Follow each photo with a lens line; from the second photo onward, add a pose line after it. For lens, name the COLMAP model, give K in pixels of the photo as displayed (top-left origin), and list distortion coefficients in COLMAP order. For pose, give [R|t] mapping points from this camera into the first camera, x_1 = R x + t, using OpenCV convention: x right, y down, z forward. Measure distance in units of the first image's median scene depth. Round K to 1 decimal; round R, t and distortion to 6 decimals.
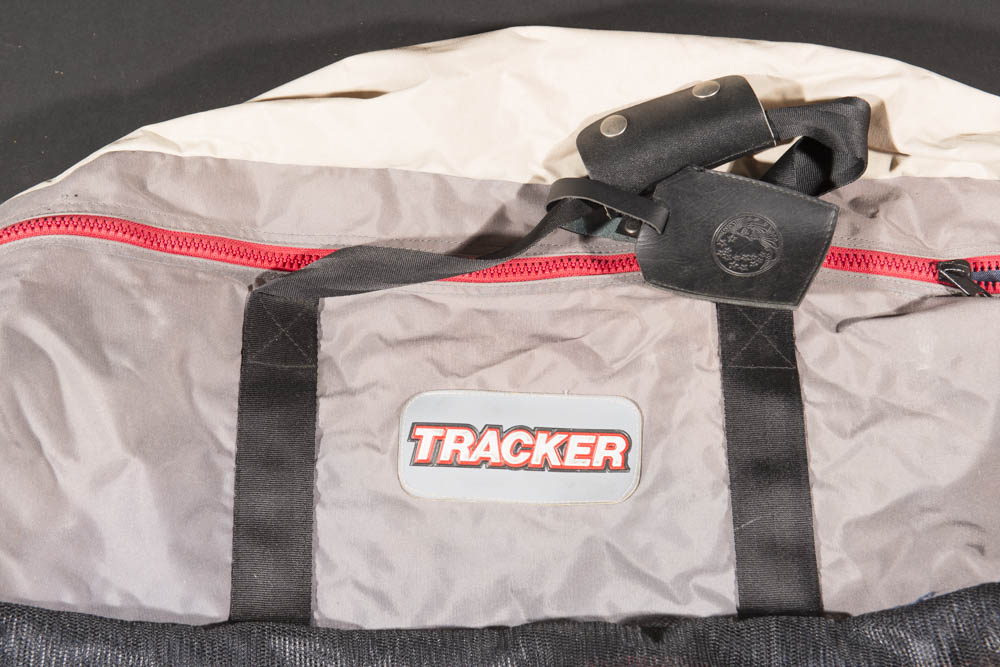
lens RADIAL K [[2118.5, 0, 499.9], [0, 2118.5, 333.9], [0, 0, 1]] dist [0.120485, 0.000000]
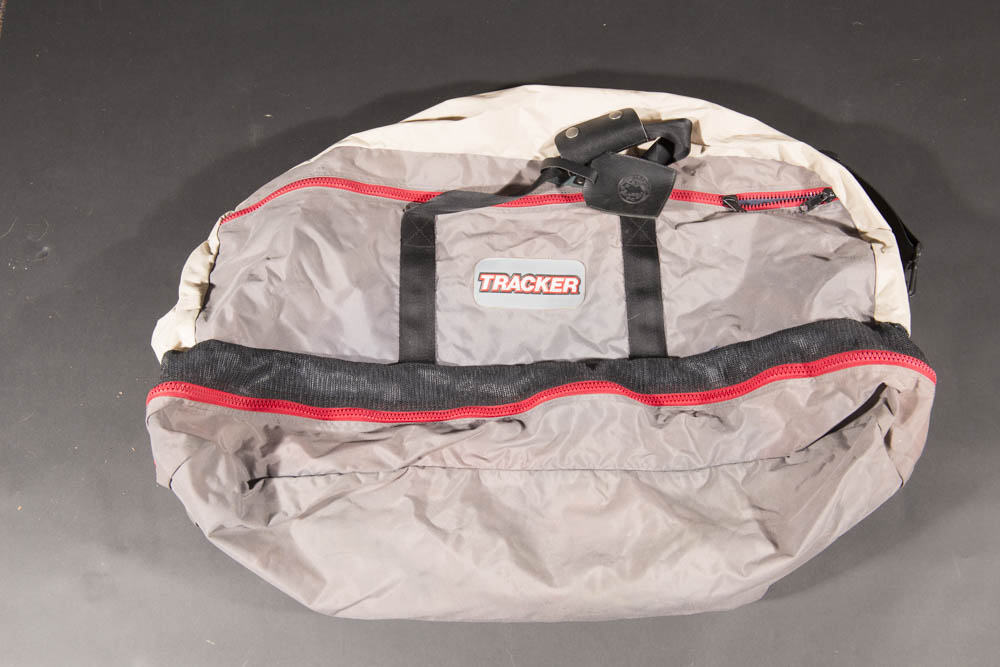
lens RADIAL K [[1135.7, 0, 503.5], [0, 1135.7, 329.9], [0, 0, 1]] dist [0.080229, 0.000000]
pose [[0.999978, -0.006586, 0.000131, -0.017649], [0.006550, 0.996329, 0.085351, 0.001286], [-0.000693, -0.085349, 0.996351, -0.165410]]
